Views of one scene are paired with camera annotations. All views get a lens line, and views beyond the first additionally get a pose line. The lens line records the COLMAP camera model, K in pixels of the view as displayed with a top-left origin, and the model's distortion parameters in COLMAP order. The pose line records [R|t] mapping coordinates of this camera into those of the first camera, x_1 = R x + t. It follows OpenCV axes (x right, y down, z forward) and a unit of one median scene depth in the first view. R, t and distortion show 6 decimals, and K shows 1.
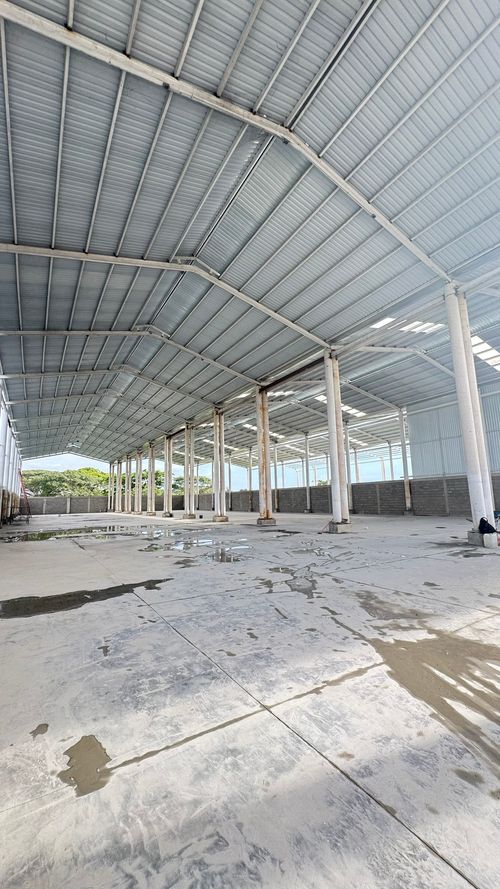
lens RADIAL K [[352.9, 0, 249.6], [0, 352.9, 444.5], [0, 0, 1]] dist [-0.004043, 0.000928]
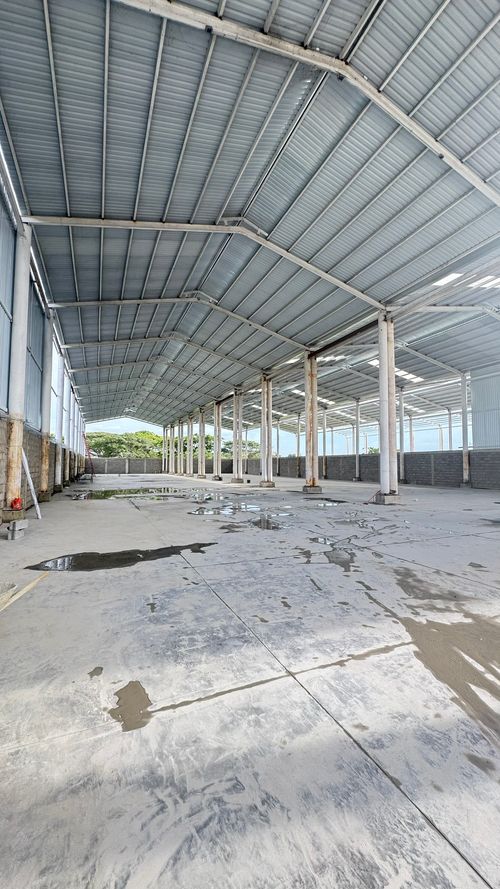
lens RADIAL K [[352.9, 0, 250.5], [0, 352.9, 443.8], [0, 0, 1]] dist [-0.004043, 0.000928]
pose [[0.990591, 0.020366, -0.135333, 0.007289], [-0.007030, 0.995132, 0.098304, -0.008117], [0.136677, -0.096428, 0.985911, -0.002076]]
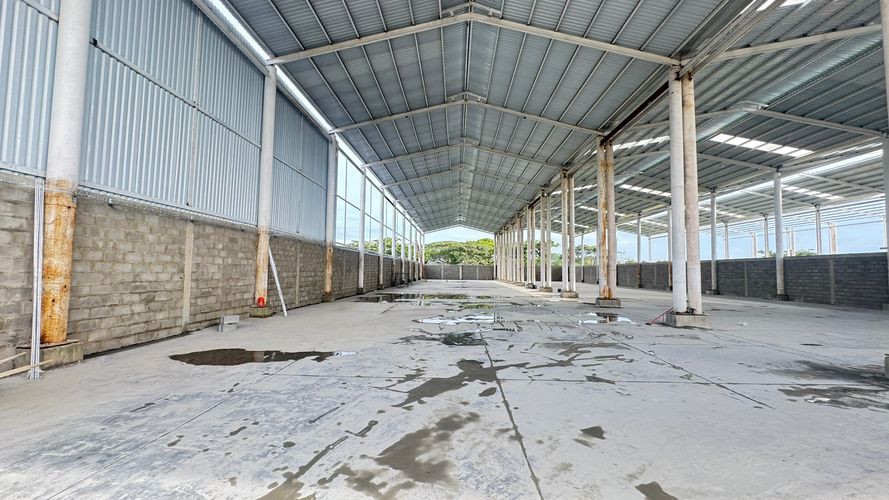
lens RADIAL K [[352.9, 0, 445.1], [0, 352.9, 249.7], [0, 0, 1]] dist [-0.004043, 0.000928]
pose [[0.837005, 0.003192, -0.547186, 0.193399], [0.051866, 0.995018, 0.085140, 0.005404], [0.544732, -0.099643, 0.832669, 0.117864]]
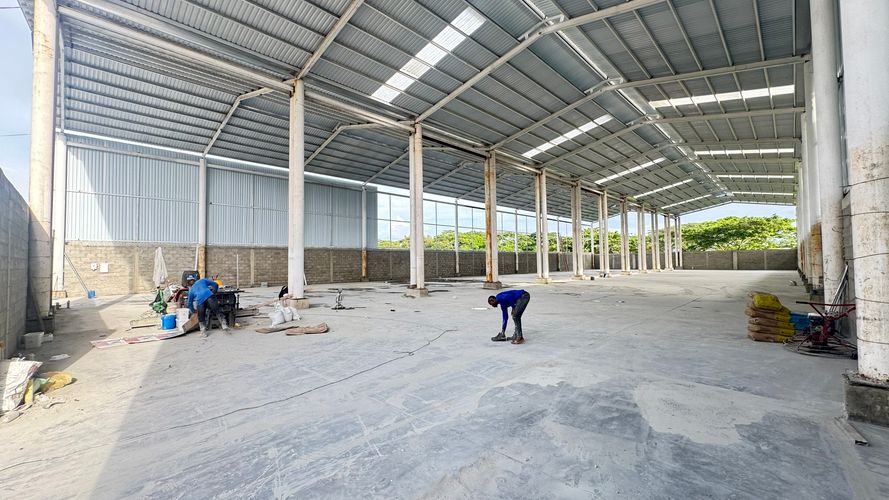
lens RADIAL K [[352.9, 0, 443.5], [0, 352.9, 248.6], [0, 0, 1]] dist [-0.004043, 0.000928]
pose [[0.244374, -0.017296, -0.969527, 1.096709], [0.158423, 0.987119, 0.022322, 0.072530], [0.956652, -0.159050, 0.243966, 0.672279]]
